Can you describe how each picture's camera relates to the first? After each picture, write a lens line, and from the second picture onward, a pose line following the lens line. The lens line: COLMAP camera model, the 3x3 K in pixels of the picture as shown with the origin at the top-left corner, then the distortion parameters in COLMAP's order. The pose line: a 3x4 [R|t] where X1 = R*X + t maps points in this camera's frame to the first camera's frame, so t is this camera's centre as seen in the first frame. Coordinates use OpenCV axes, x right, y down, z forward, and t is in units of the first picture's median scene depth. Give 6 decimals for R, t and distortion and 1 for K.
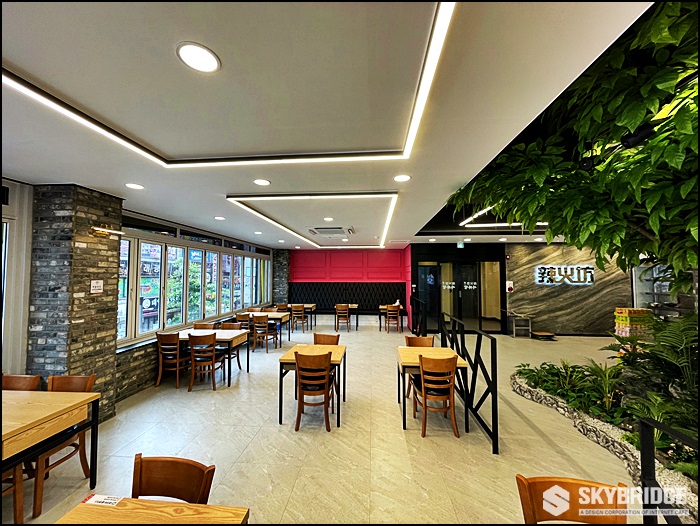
lens RADIAL K [[282.3, 0, 350.0], [0, 282.3, 263.0], [0, 0, 1]] dist [-0.000359, -0.000080]
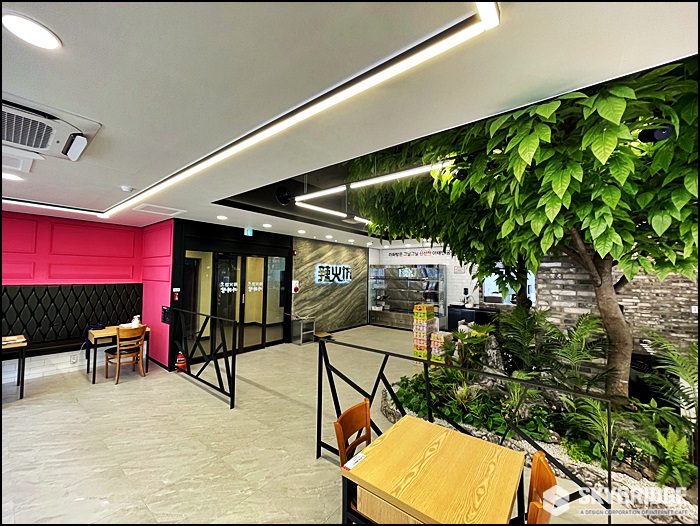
lens RADIAL K [[282.3, 0, 350.0], [0, 282.3, 263.0], [0, 0, 1]] dist [-0.000359, -0.000080]
pose [[0.553559, 0.041323, 0.831784, -0.074340], [-0.050615, 0.998591, -0.015924, 0.015714], [-0.831270, -0.033286, 0.554871, 0.375865]]
